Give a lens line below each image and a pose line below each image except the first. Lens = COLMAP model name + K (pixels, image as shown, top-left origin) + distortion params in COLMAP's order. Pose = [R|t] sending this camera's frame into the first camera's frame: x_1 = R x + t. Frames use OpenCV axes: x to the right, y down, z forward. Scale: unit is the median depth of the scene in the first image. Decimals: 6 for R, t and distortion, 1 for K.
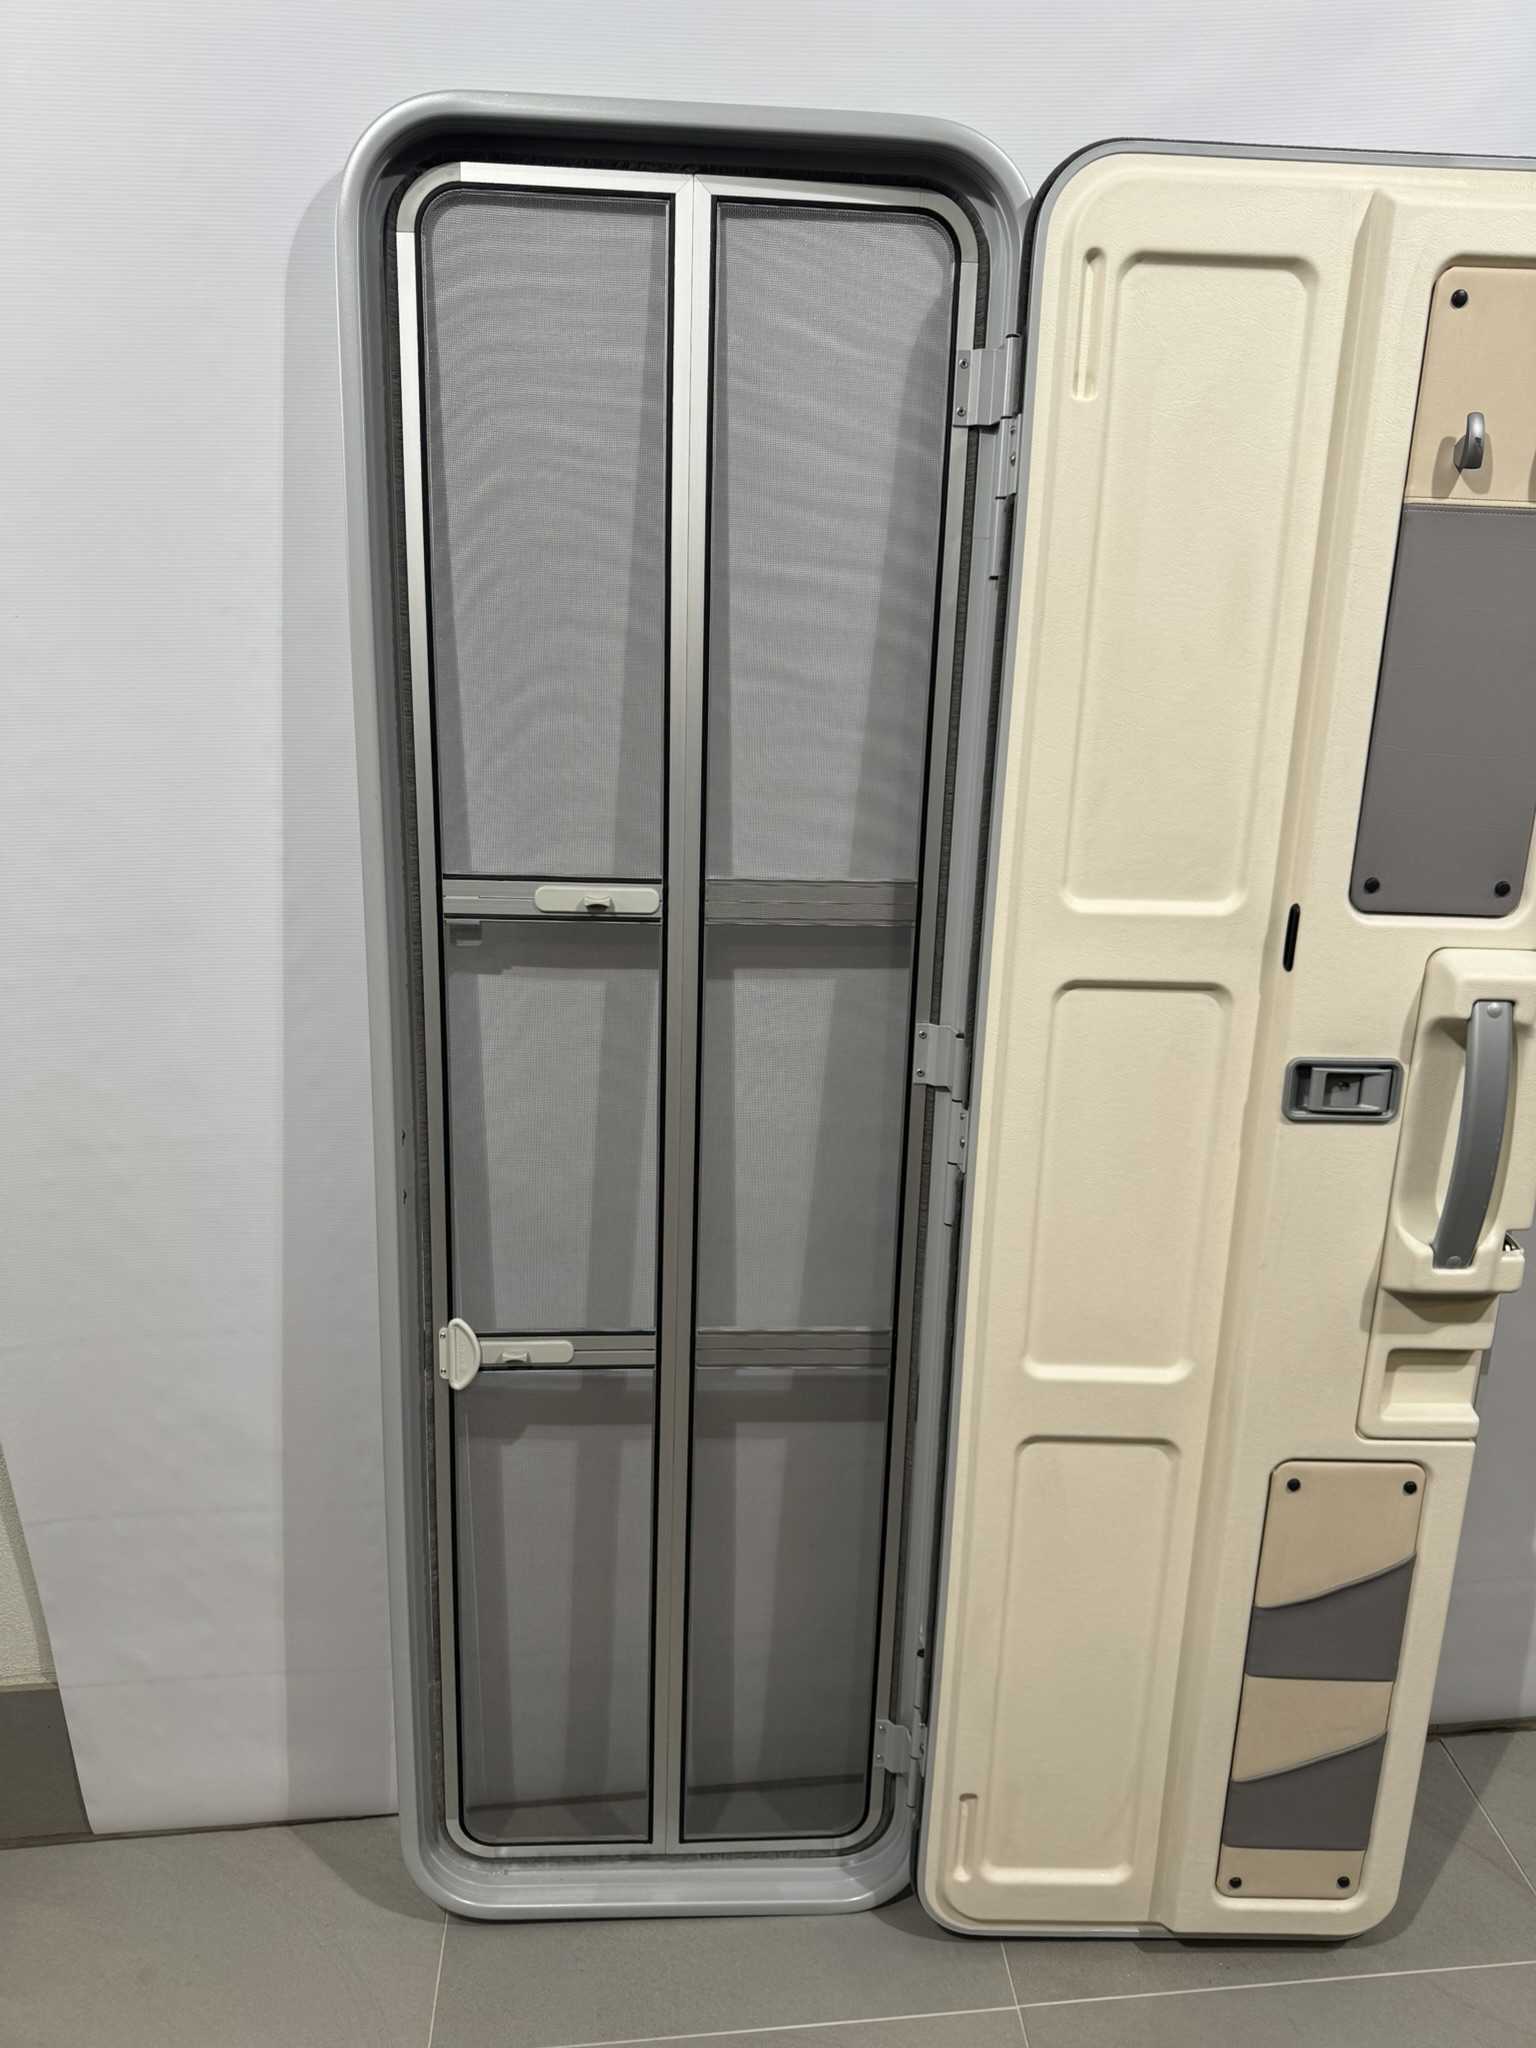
lens RADIAL K [[1437.5, 0, 777.9], [0, 1437.5, 1033.4], [0, 0, 1]] dist [0.006262, -0.000876]
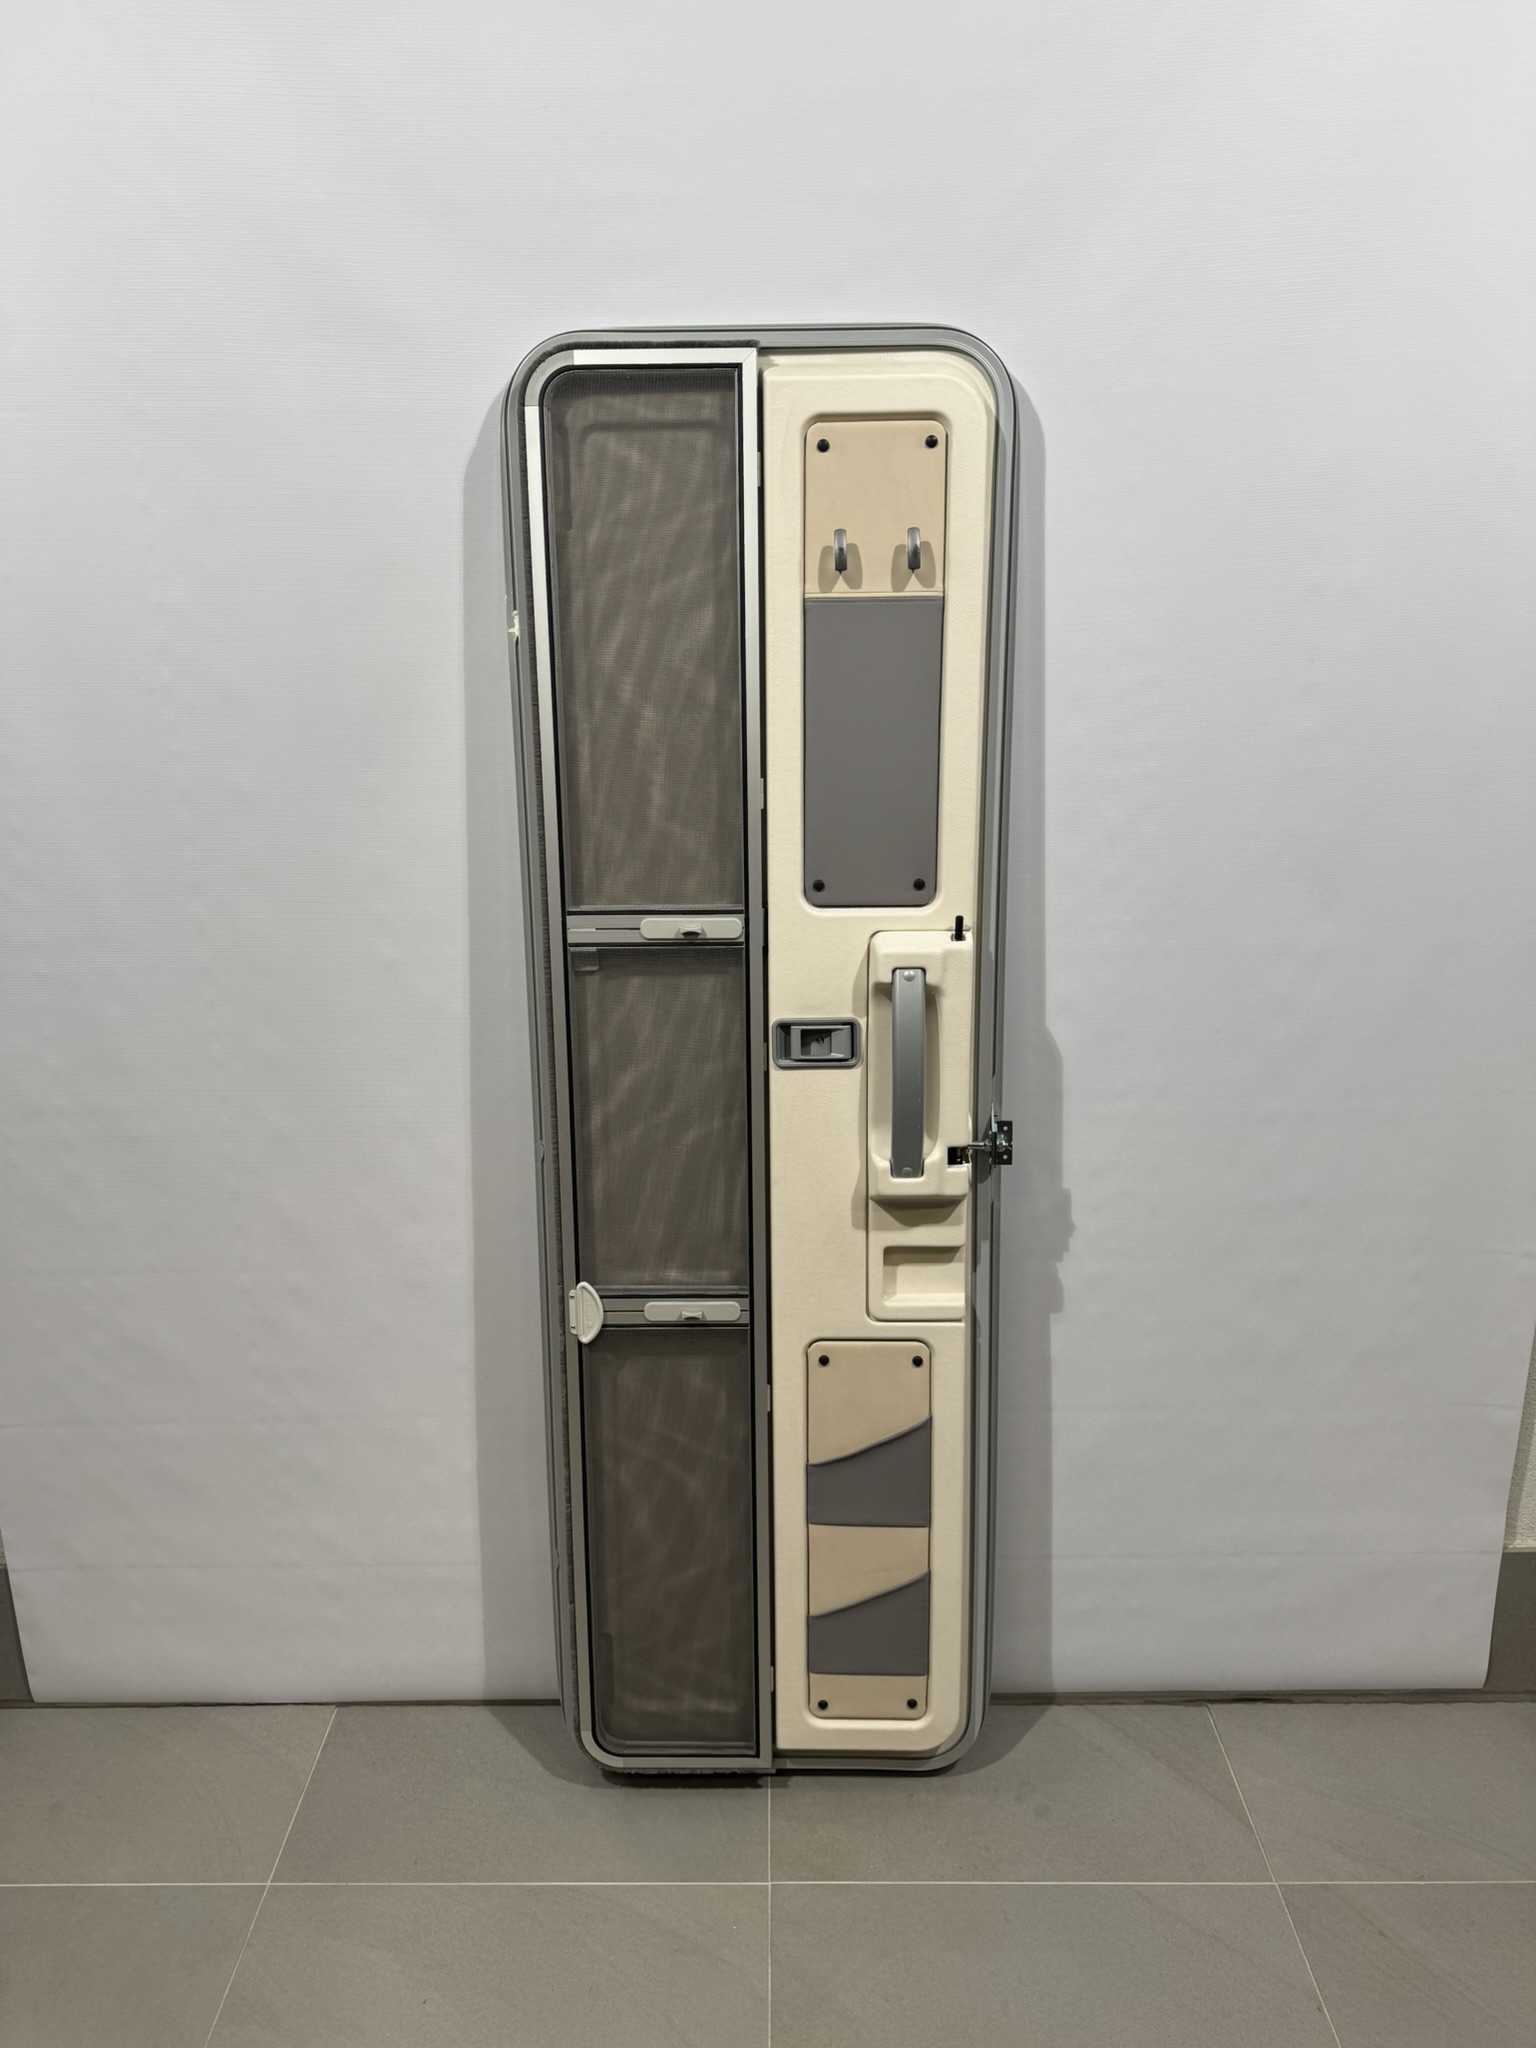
lens RADIAL K [[1443.1, 0, 762.6], [0, 1443.1, 1020.9], [0, 0, 1]] dist [0.141183, -0.239533]
pose [[0.997959, -0.035171, -0.053307, 0.412402], [0.033138, 0.998707, -0.038554, 0.068107], [0.054594, 0.036709, 0.997834, -0.307956]]
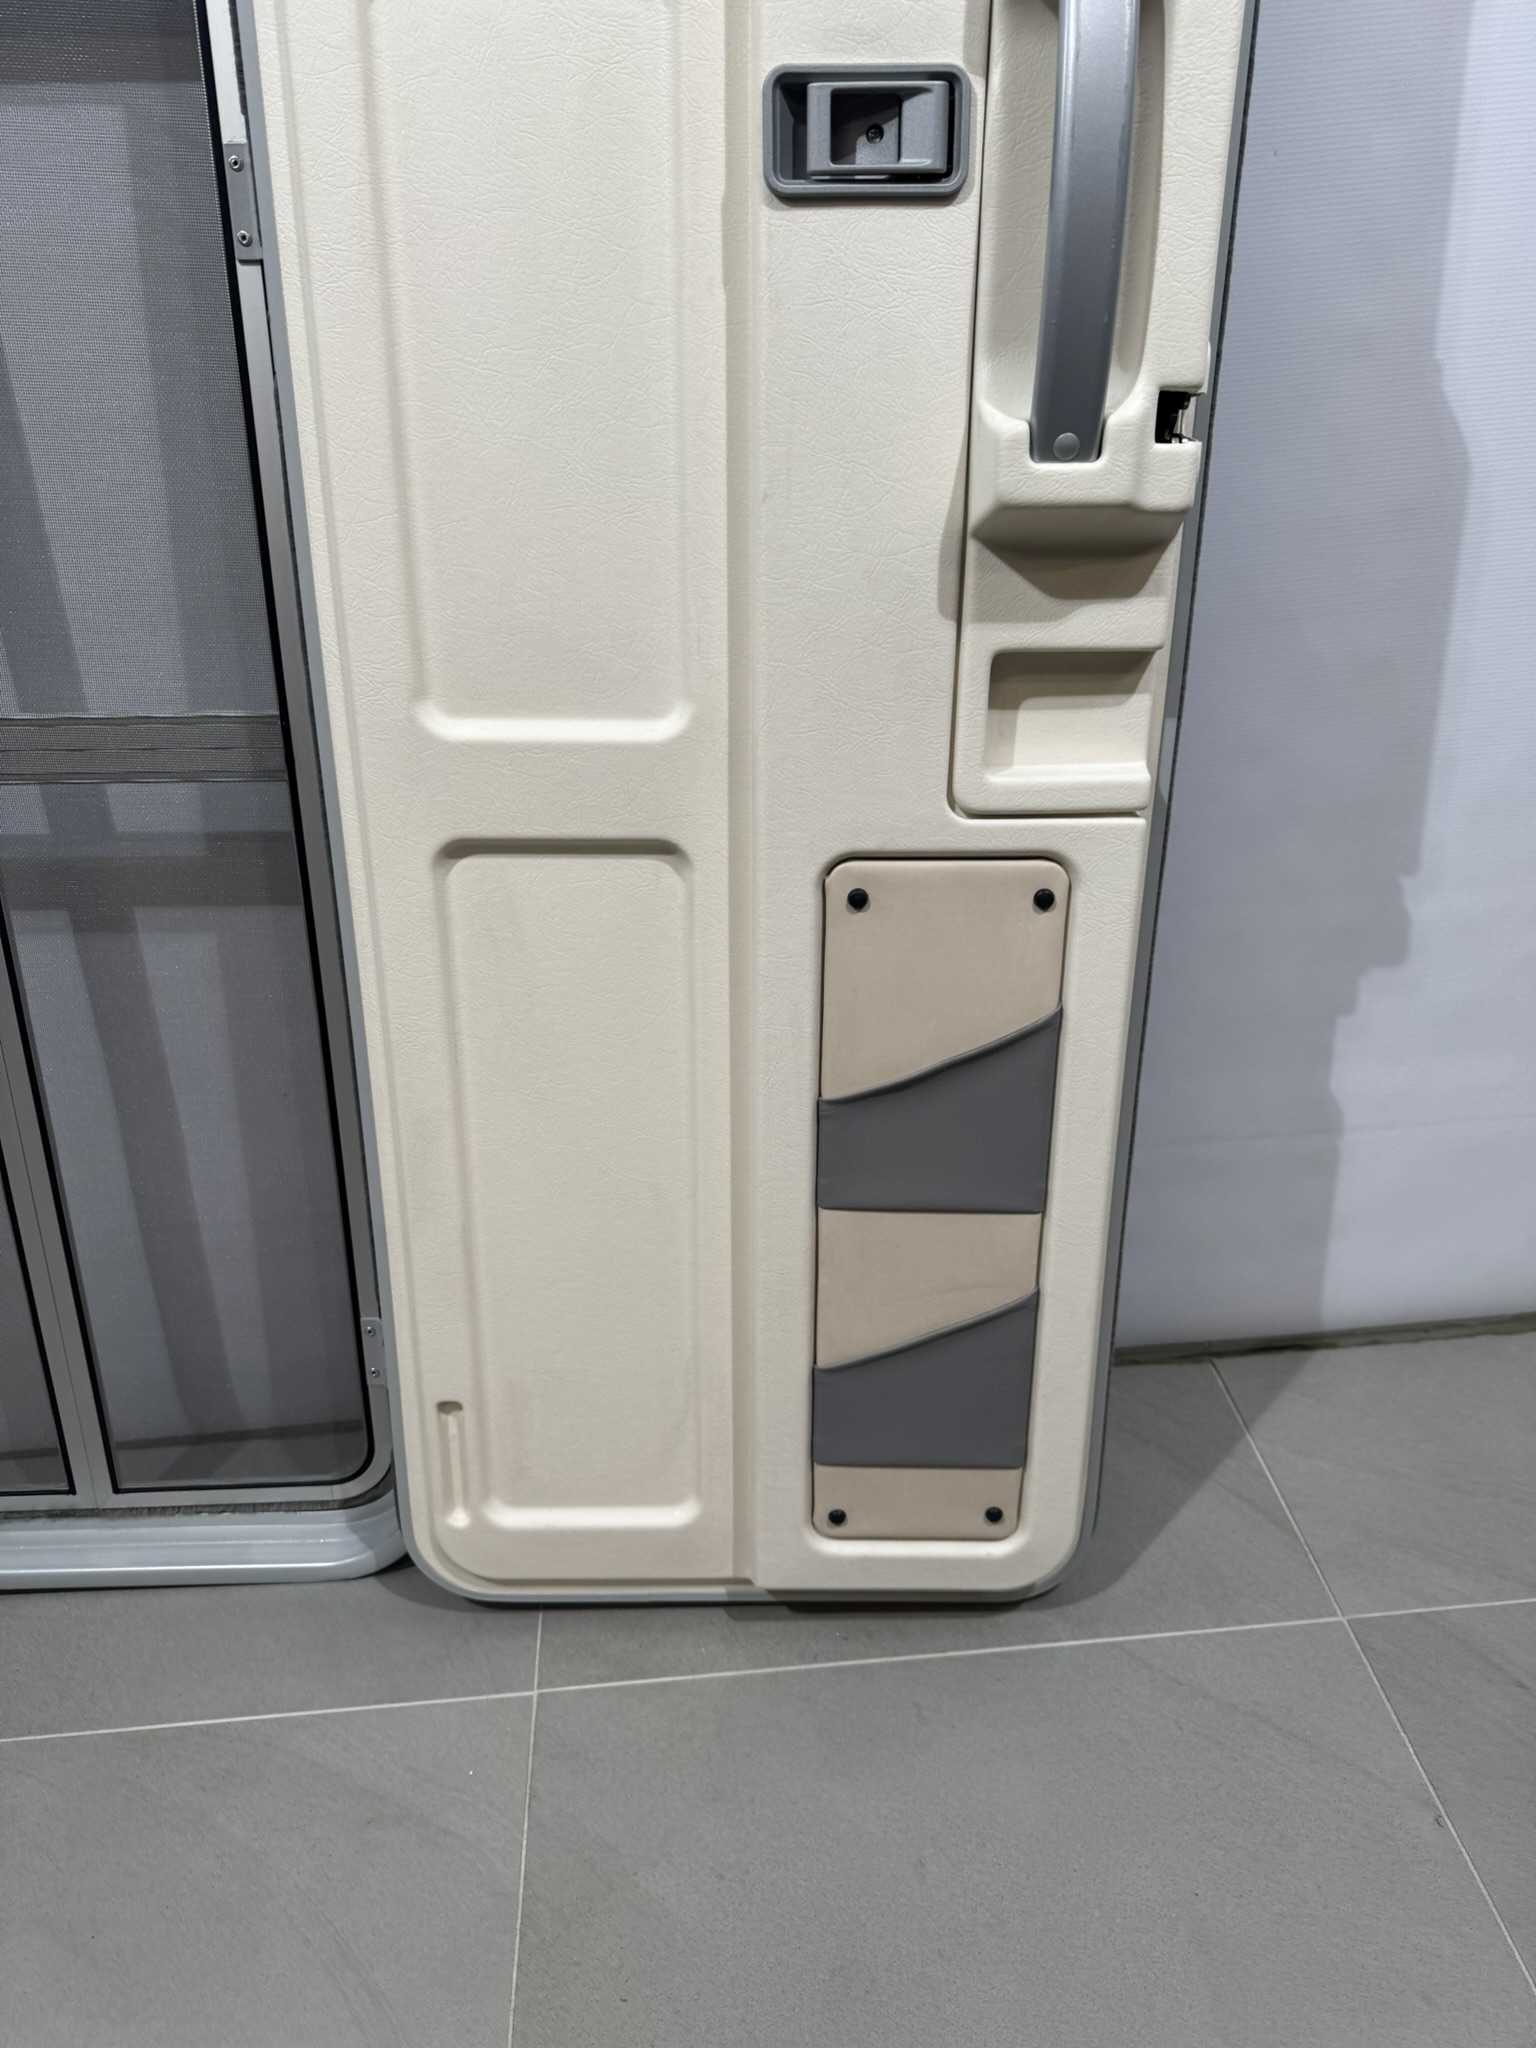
lens RADIAL K [[1443.1, 0, 762.6], [0, 1443.1, 1020.9], [0, 0, 1]] dist [0.141183, -0.239533]
pose [[0.999351, -0.022852, -0.027831, 0.358440], [0.026140, 0.991912, 0.124206, 0.308805], [0.024767, -0.124853, 0.991866, 0.386930]]
